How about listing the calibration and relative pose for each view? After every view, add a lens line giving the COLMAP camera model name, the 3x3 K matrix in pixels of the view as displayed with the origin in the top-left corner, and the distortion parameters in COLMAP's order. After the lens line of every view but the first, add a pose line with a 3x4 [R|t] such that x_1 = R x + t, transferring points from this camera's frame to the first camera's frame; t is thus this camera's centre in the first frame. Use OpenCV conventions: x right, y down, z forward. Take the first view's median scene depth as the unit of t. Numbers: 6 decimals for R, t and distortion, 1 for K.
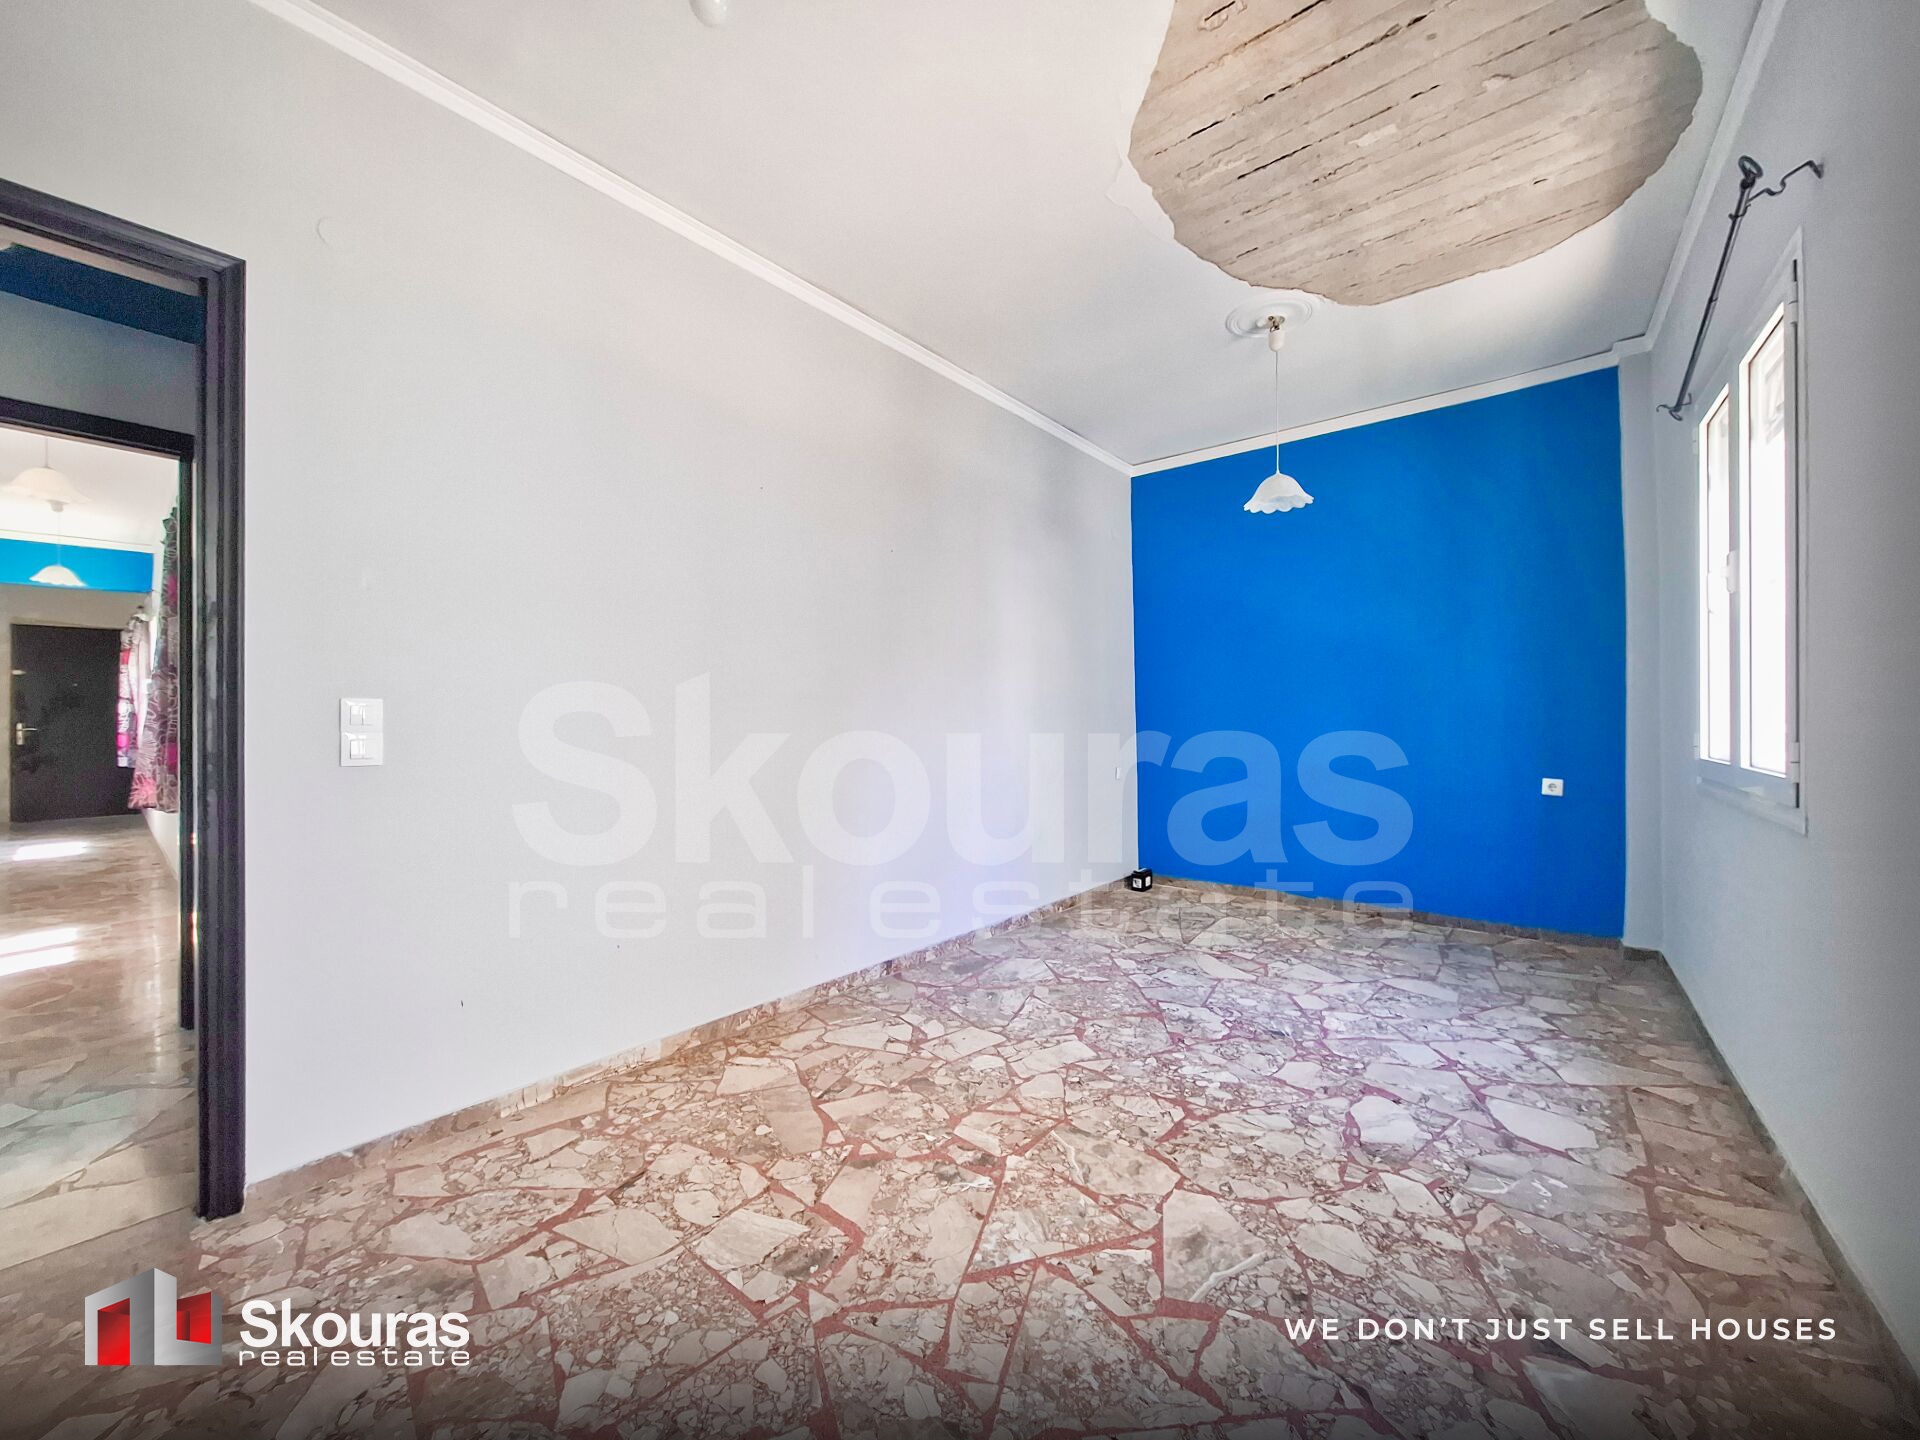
lens RADIAL K [[762.7, 0, 959.3], [0, 762.7, 711.7], [0, 0, 1]] dist [-0.011382, 0.002781]
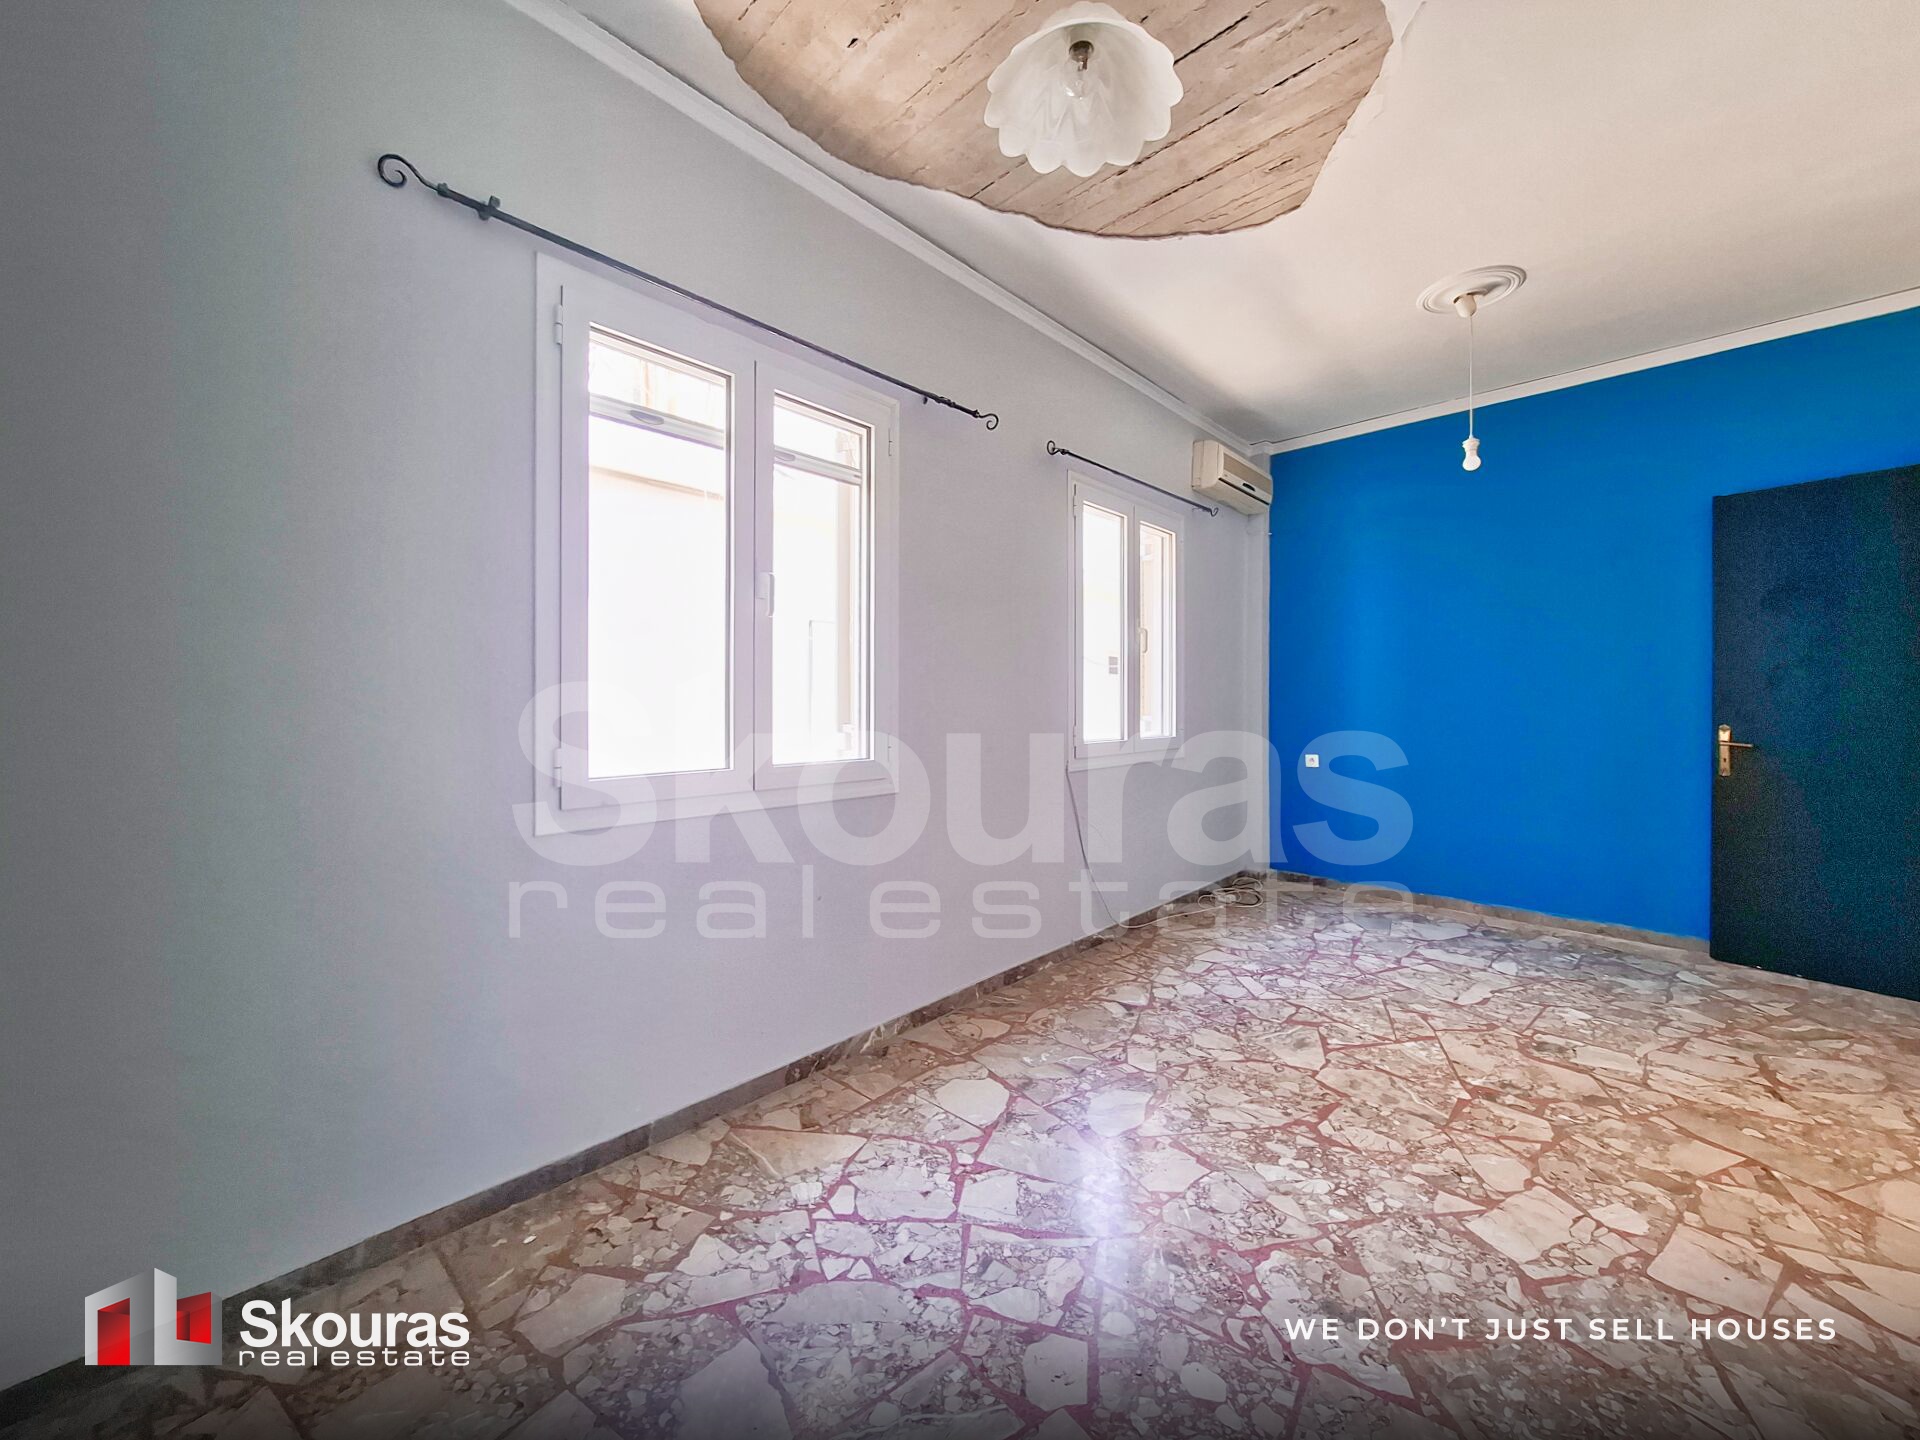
lens RADIAL K [[762.7, 0, 944.2], [0, 762.7, 710.2], [0, 0, 1]] dist [-0.011382, 0.002781]
pose [[-0.993822, 0.000702, 0.110985, 0.614126], [0.001304, 0.999985, 0.005348, -0.014775], [-0.110980, 0.005459, -0.993808, 1.863155]]
